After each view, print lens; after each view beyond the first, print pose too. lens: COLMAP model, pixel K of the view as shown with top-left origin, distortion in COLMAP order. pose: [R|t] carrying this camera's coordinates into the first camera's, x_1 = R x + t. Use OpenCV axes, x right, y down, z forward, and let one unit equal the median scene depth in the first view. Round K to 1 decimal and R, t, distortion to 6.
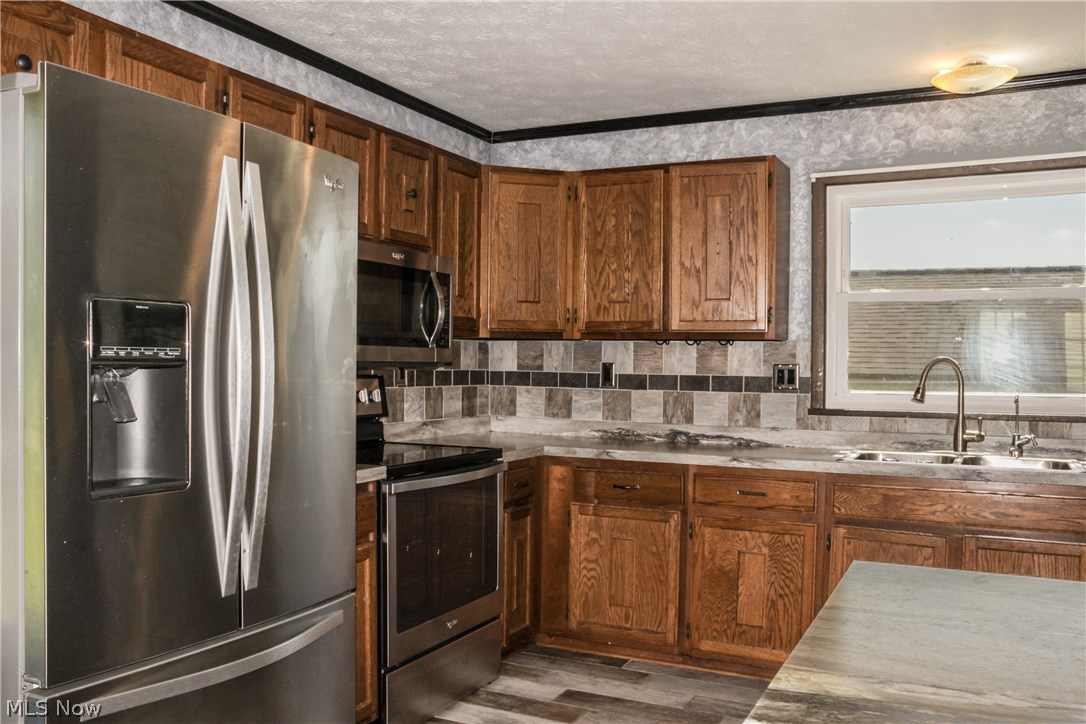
lens RADIAL K [[952.0, 0, 543.0], [0, 952.0, 362.0], [0, 0, 1]] dist [-0.116532, 0.140575]
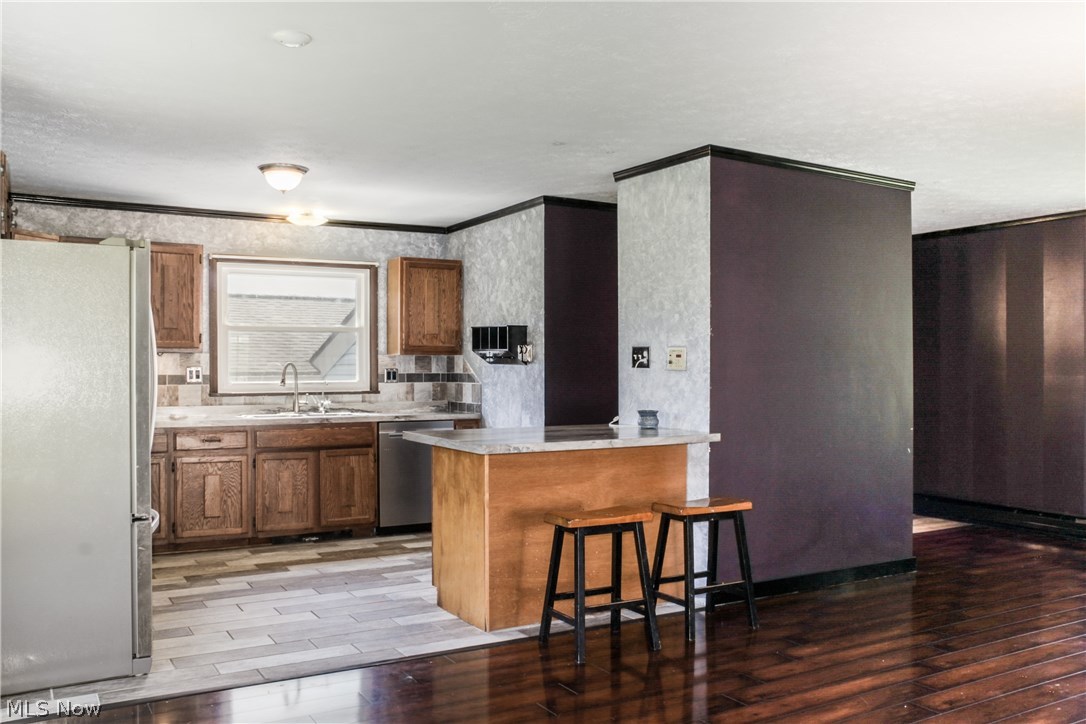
lens RADIAL K [[952.0, 0, 543.0], [0, 952.0, 362.0], [0, 0, 1]] dist [-0.116532, 0.140575]
pose [[0.528676, -0.007161, 0.848793, -0.808540], [0.003695, 0.999974, 0.006135, -0.014714], [-0.848815, -0.000107, 0.528689, -0.387095]]
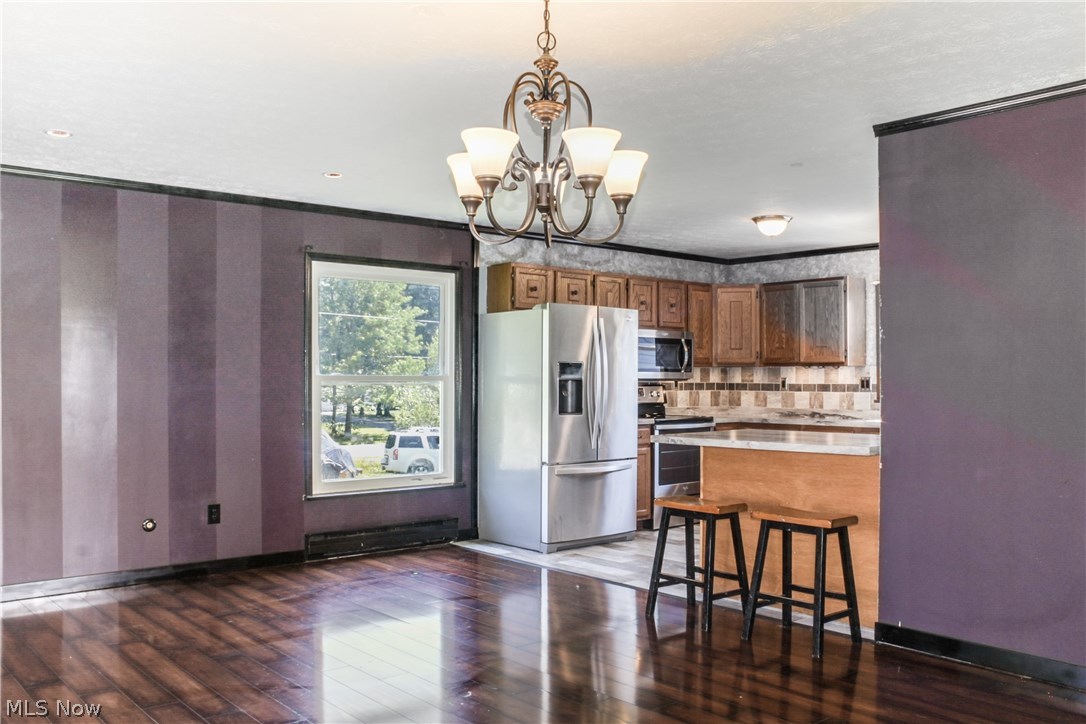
lens RADIAL K [[952.0, 0, 543.0], [0, 952.0, 362.0], [0, 0, 1]] dist [-0.116532, 0.140575]
pose [[0.922364, -0.018210, -0.385893, 0.390886], [0.009982, 0.999678, -0.023314, 0.008703], [0.386194, 0.017652, 0.922249, -1.061062]]
